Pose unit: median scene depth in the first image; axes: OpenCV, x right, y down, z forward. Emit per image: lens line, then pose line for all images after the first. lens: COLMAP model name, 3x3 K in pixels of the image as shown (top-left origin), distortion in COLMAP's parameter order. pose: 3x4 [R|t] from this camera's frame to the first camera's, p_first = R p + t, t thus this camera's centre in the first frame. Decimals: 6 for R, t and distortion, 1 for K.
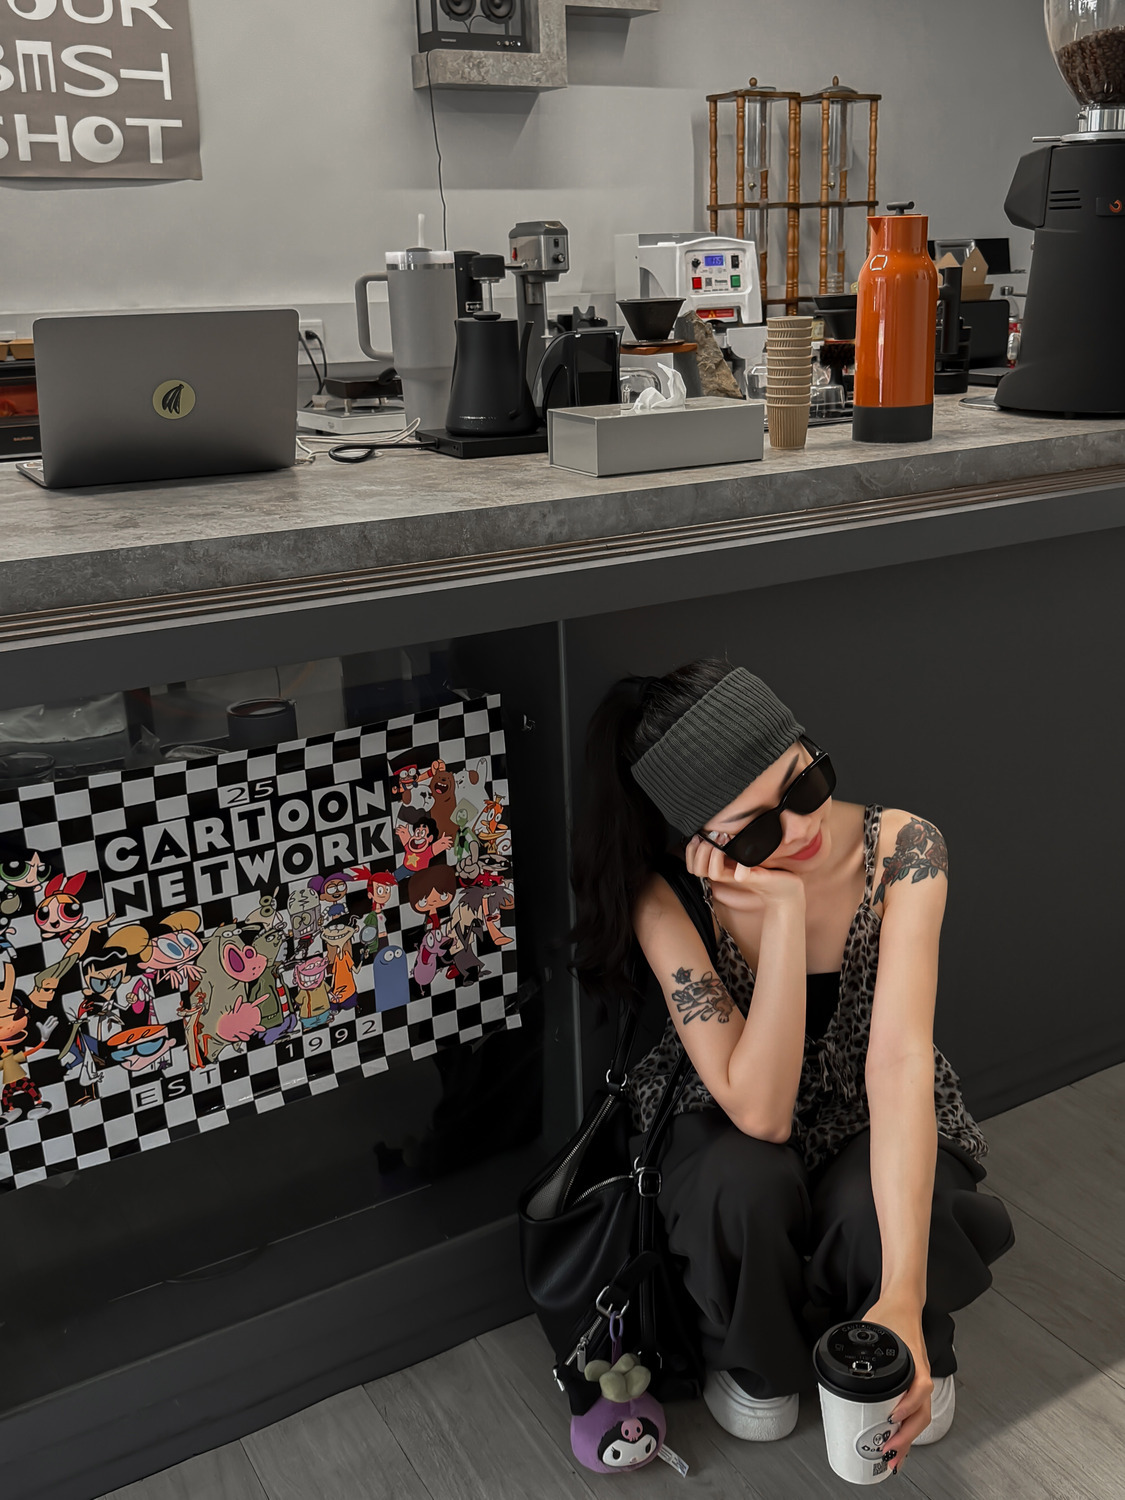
lens RADIAL K [[1472.8, 0, 632.0], [0, 1472.8, 713.8], [0, 0, 1]] dist [0.032818, 0.000000]
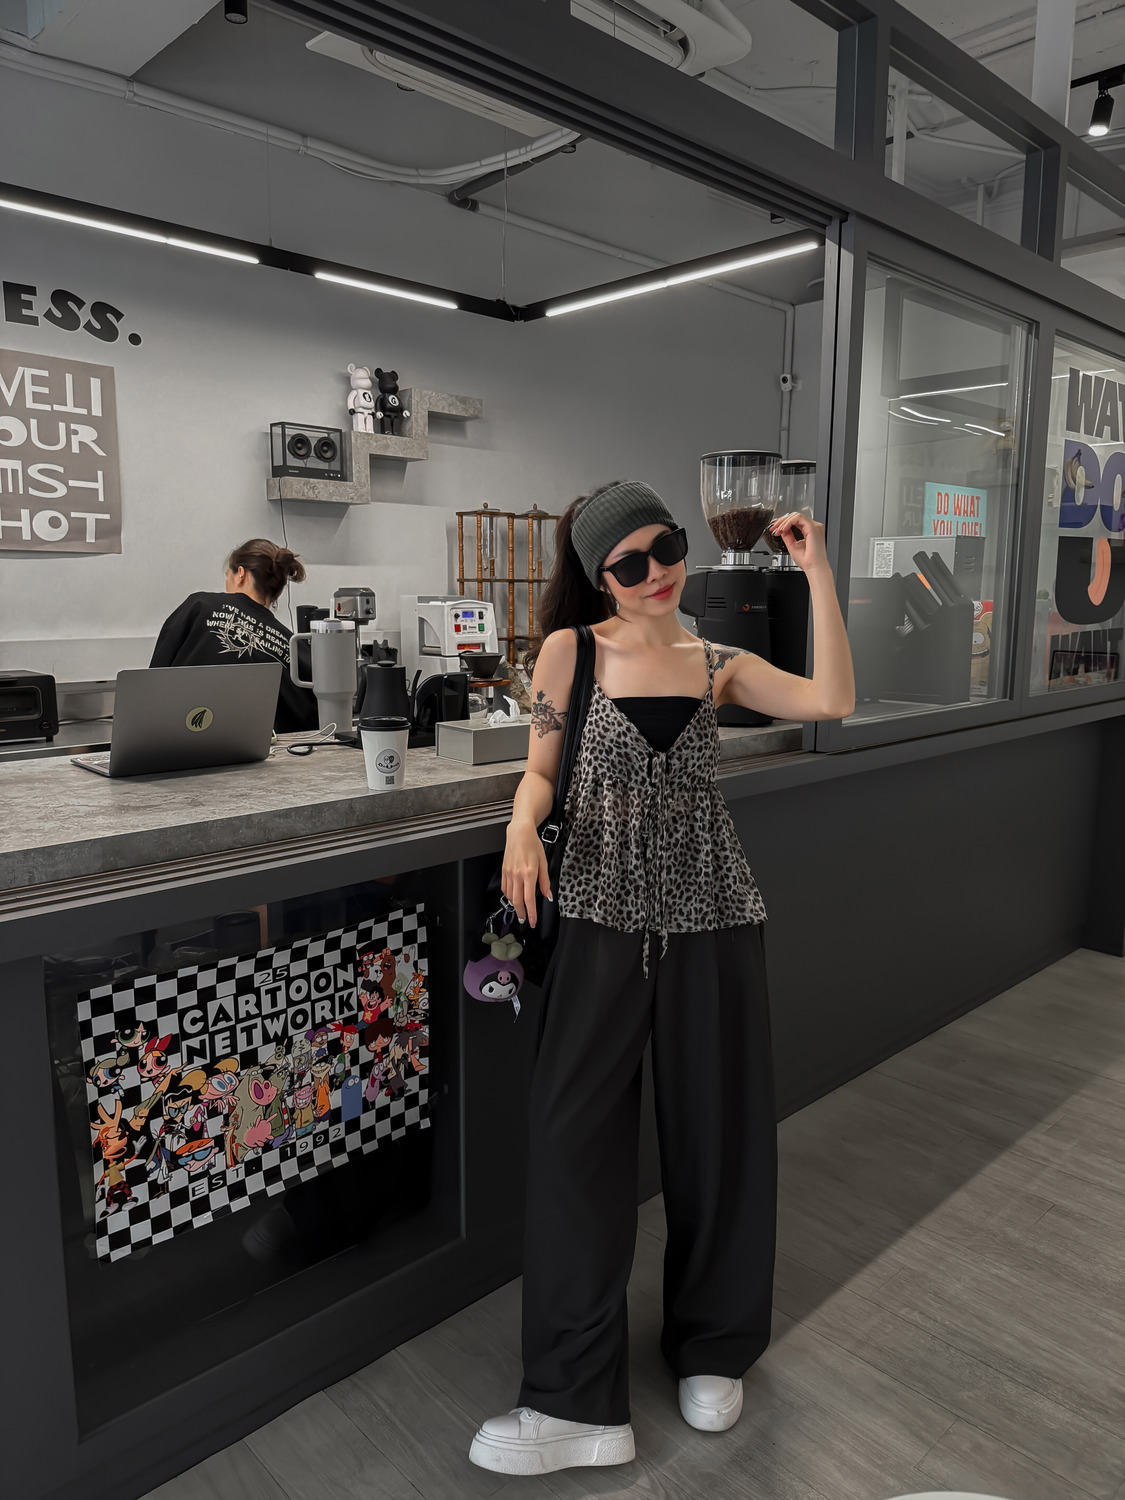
lens RADIAL K [[1044.5, 0, 564.0], [0, 1044.5, 754.5], [0, 0, 1]] dist [0.015698, -0.032336]
pose [[0.978350, -0.001009, 0.206952, -0.172088], [0.031029, 0.989399, -0.141867, -0.009632], [-0.204616, 0.145217, 0.968011, -0.131622]]
